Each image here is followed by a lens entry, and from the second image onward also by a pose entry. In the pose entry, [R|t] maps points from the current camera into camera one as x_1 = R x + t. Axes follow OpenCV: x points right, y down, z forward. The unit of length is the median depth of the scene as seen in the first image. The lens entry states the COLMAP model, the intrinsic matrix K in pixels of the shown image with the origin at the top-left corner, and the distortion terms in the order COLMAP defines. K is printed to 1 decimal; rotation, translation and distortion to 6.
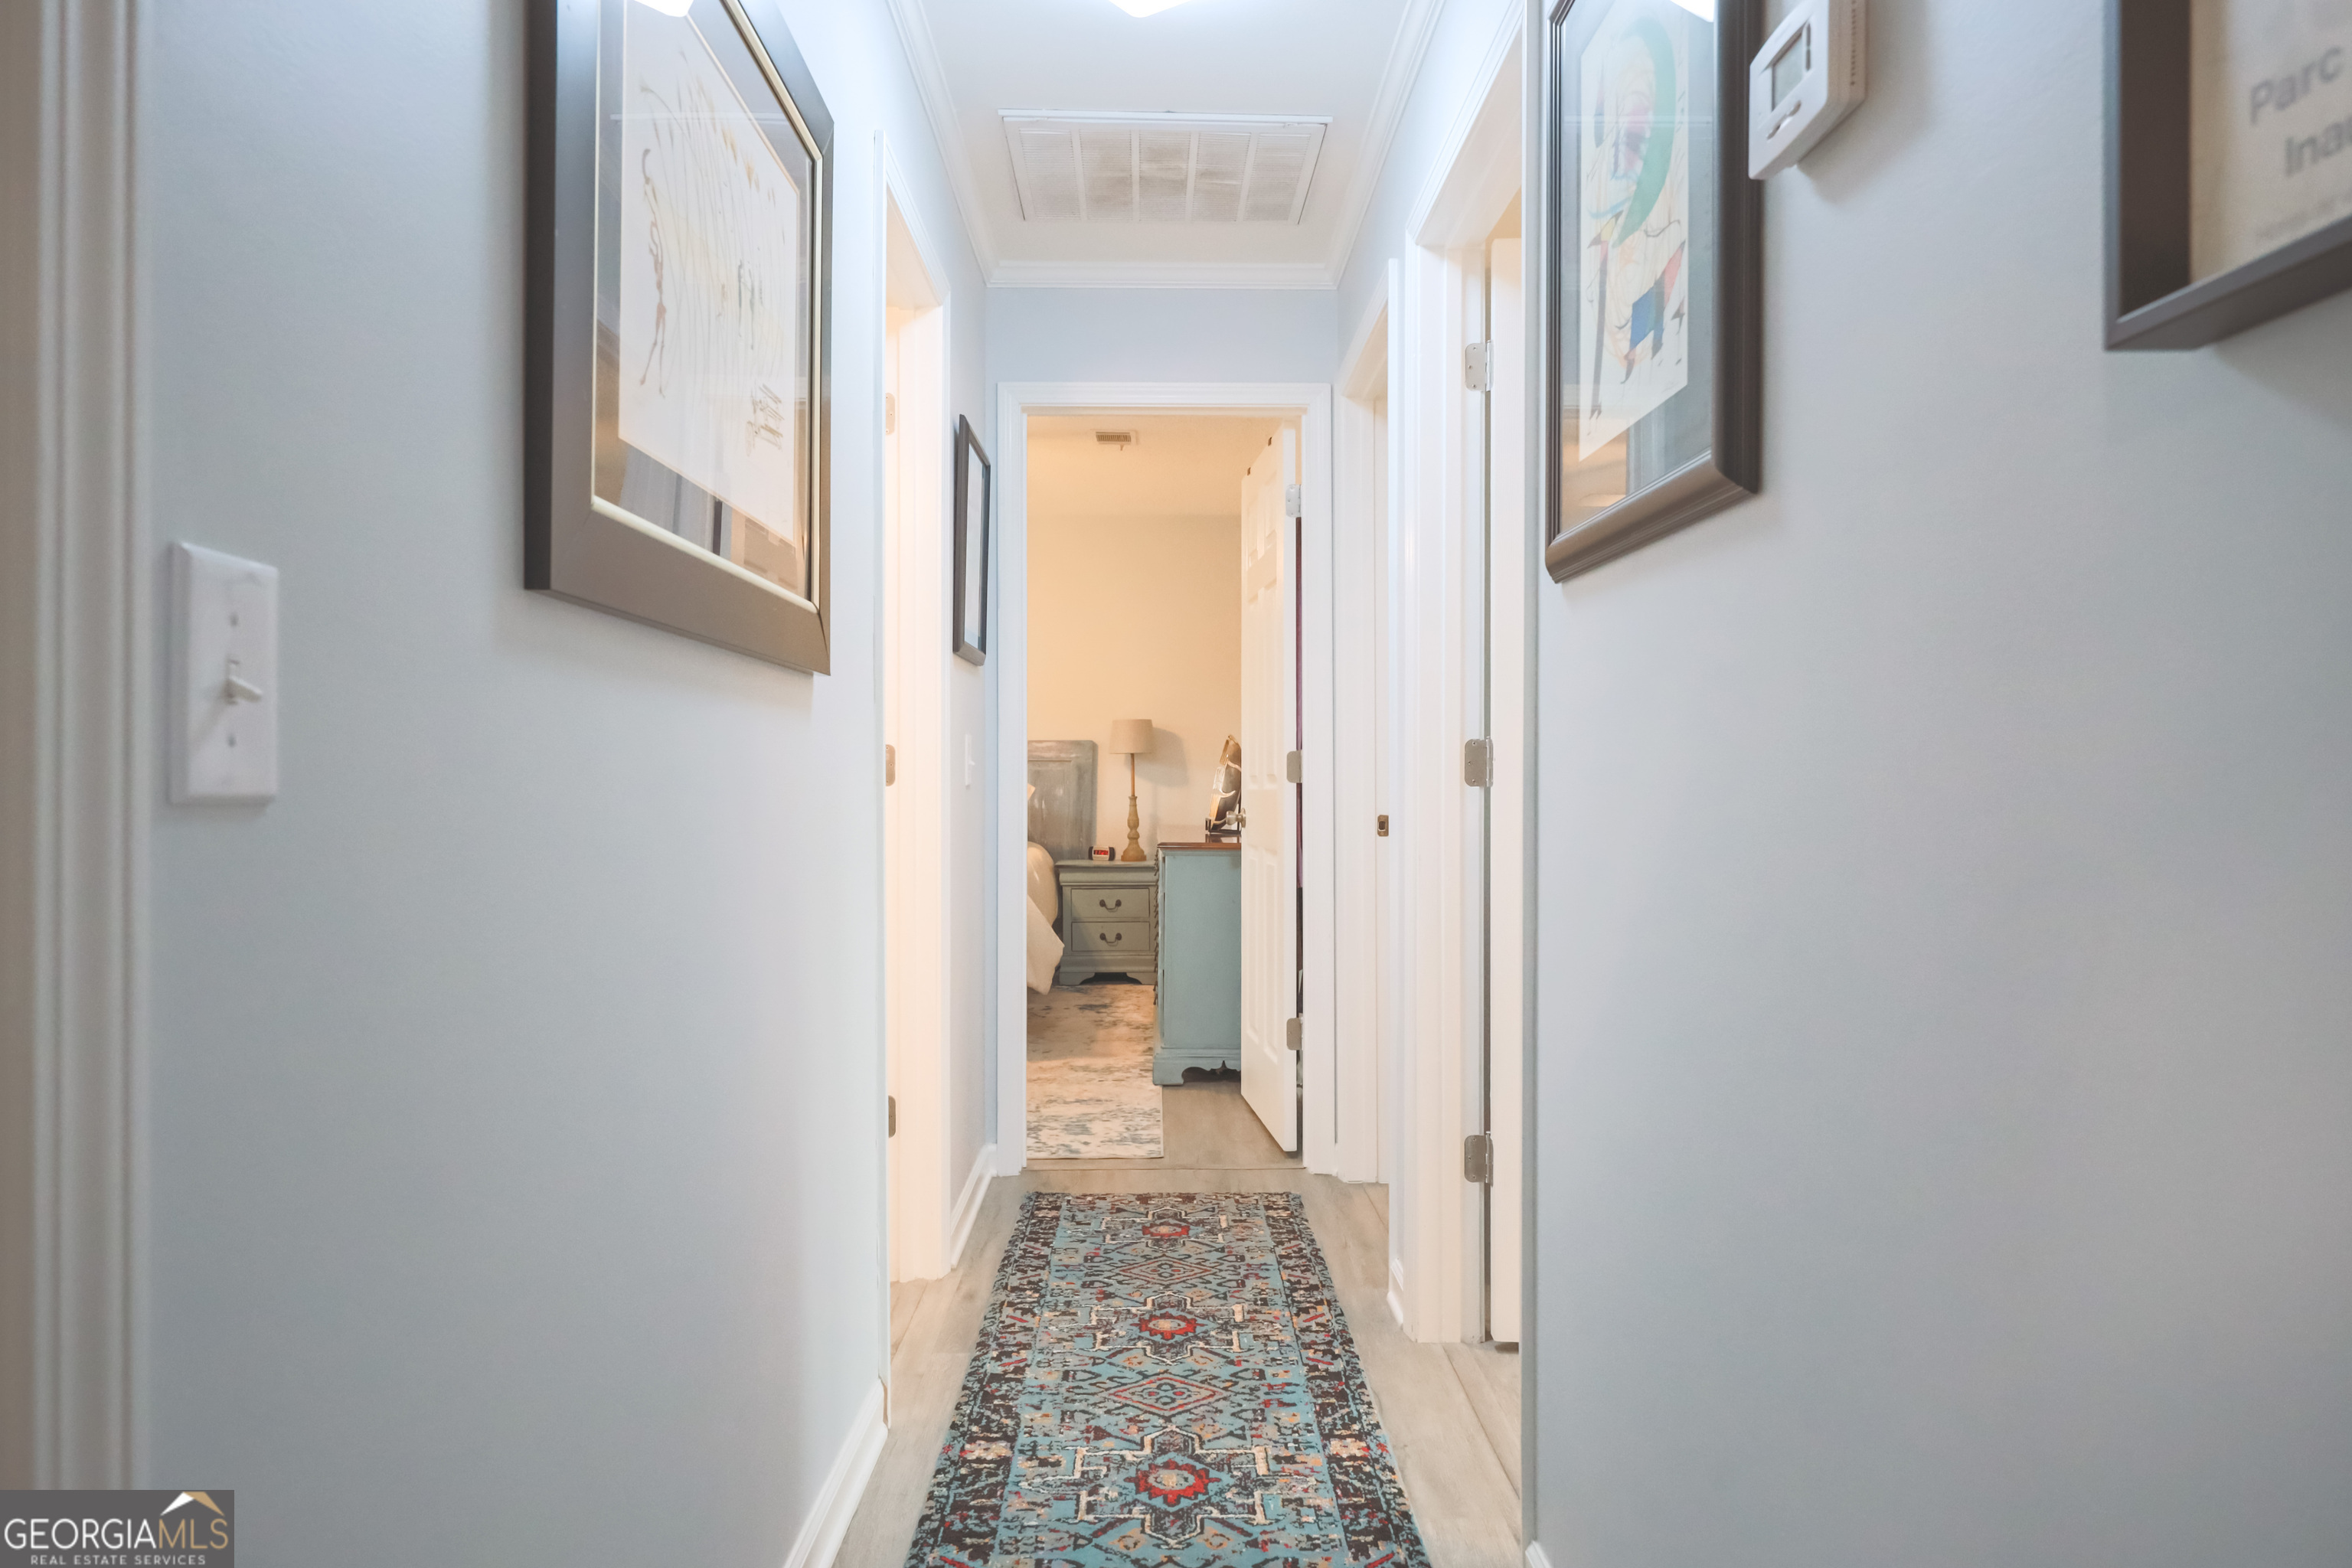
lens RADIAL K [[1354.9, 0, 1176.6], [0, 1354.9, 780.0], [0, 0, 1]] dist [-0.000041, 0.000000]
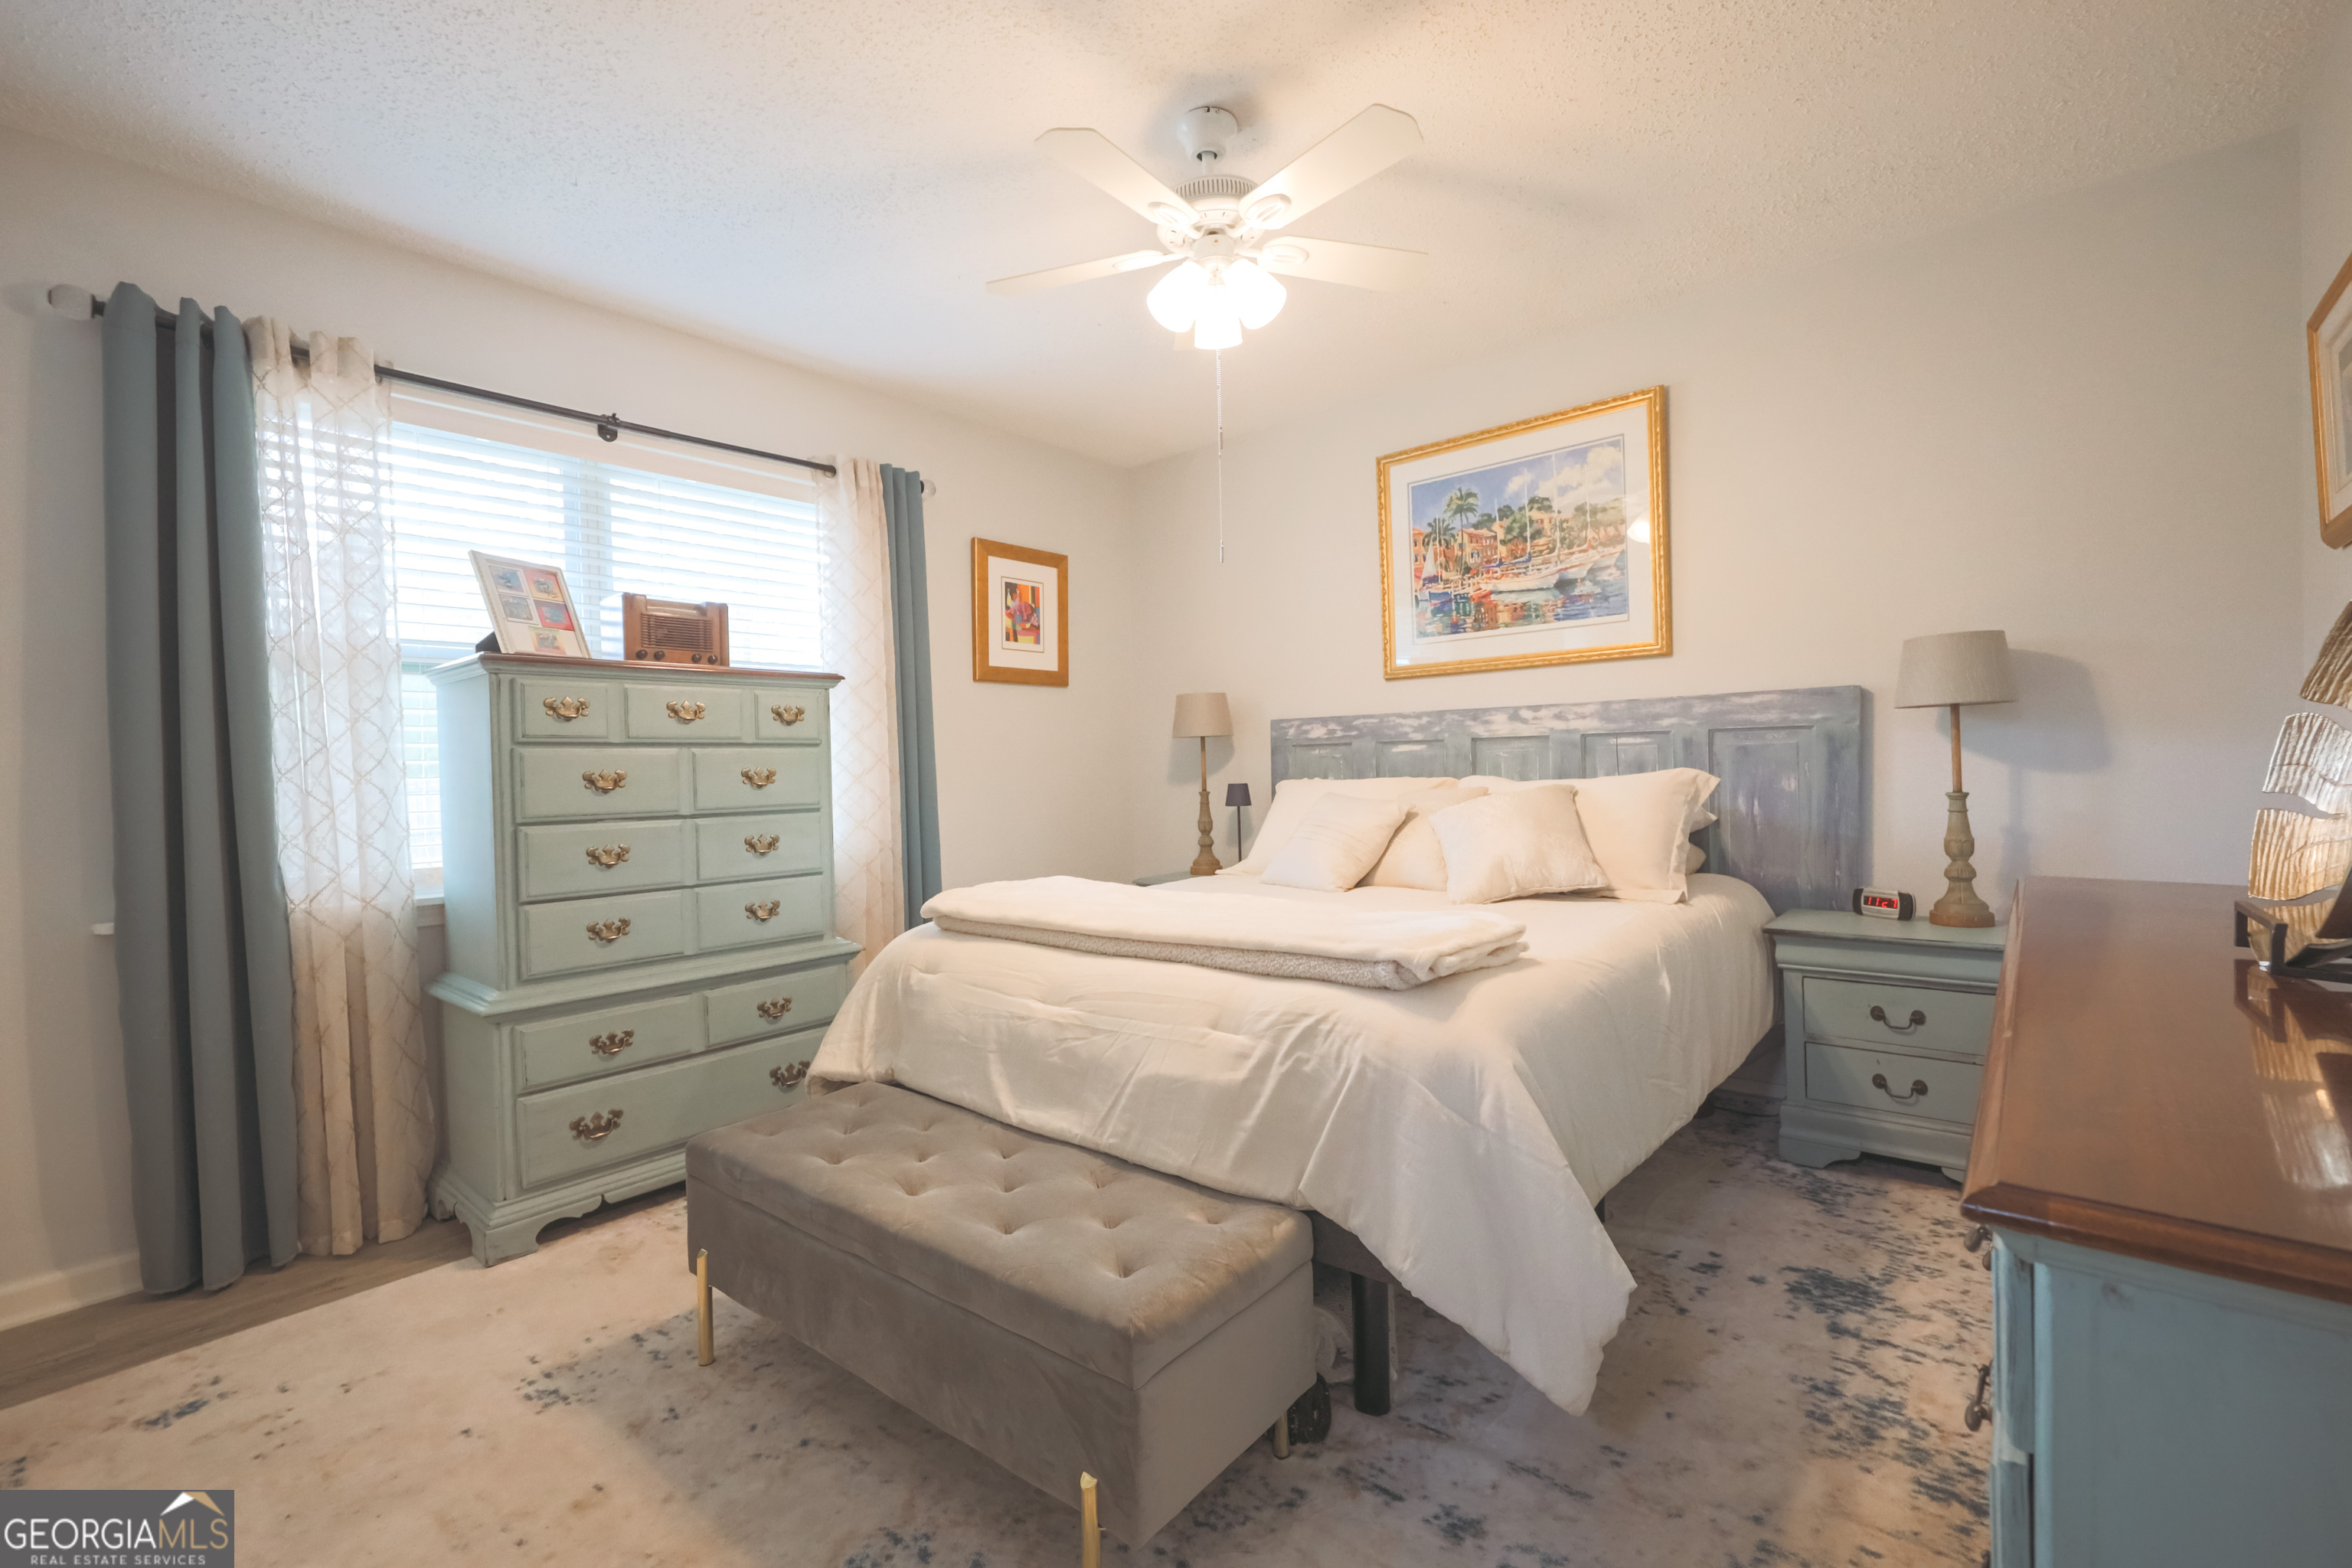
lens RADIAL K [[999.7, 0, 1174.1], [0, 999.7, 787.6], [0, 0, 1]] dist [-0.000879, -0.000101]
pose [[0.746301, -0.009018, -0.665547, -0.003342], [0.026200, 0.999531, 0.015836, -0.002815], [0.665093, -0.029256, 0.746188, 0.544754]]
